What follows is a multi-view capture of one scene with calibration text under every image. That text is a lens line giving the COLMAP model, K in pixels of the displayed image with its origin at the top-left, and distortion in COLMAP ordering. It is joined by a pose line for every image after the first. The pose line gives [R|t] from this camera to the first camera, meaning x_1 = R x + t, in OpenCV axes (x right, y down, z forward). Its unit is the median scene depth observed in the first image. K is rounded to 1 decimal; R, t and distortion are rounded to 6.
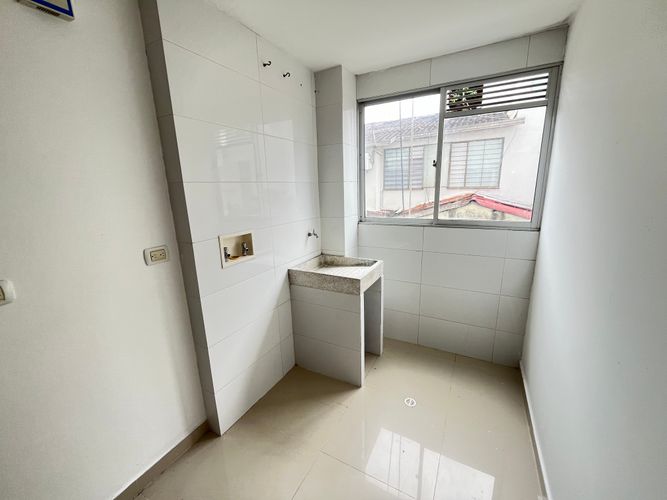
lens RADIAL K [[270.6, 0, 335.2], [0, 270.6, 251.9], [0, 0, 1]] dist [0.000923, -0.000339]
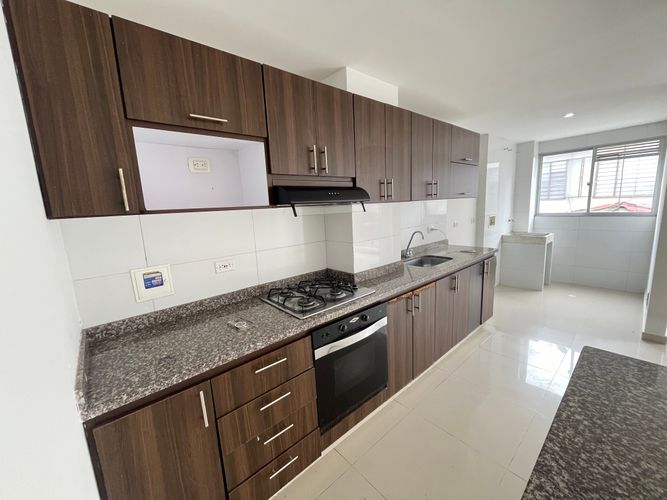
lens RADIAL K [[270.6, 0, 333.6], [0, 270.6, 250.5], [0, 0, 1]] dist [0.000923, -0.000339]
pose [[0.933028, 0.043527, -0.357161, -0.579551], [-0.063390, 0.997014, -0.044092, 0.328104], [0.354175, 0.063779, 0.933002, -1.334074]]
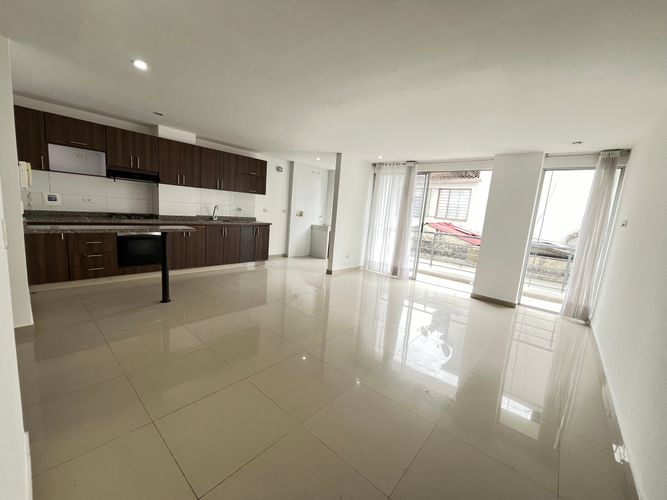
lens RADIAL K [[270.6, 0, 331.4], [0, 270.6, 249.2], [0, 0, 1]] dist [0.000923, -0.000339]
pose [[0.967740, 0.139343, -0.209911, 0.762824], [-0.159027, 0.984033, -0.079932, 0.552350], [0.195421, 0.110735, 0.974448, -2.084971]]
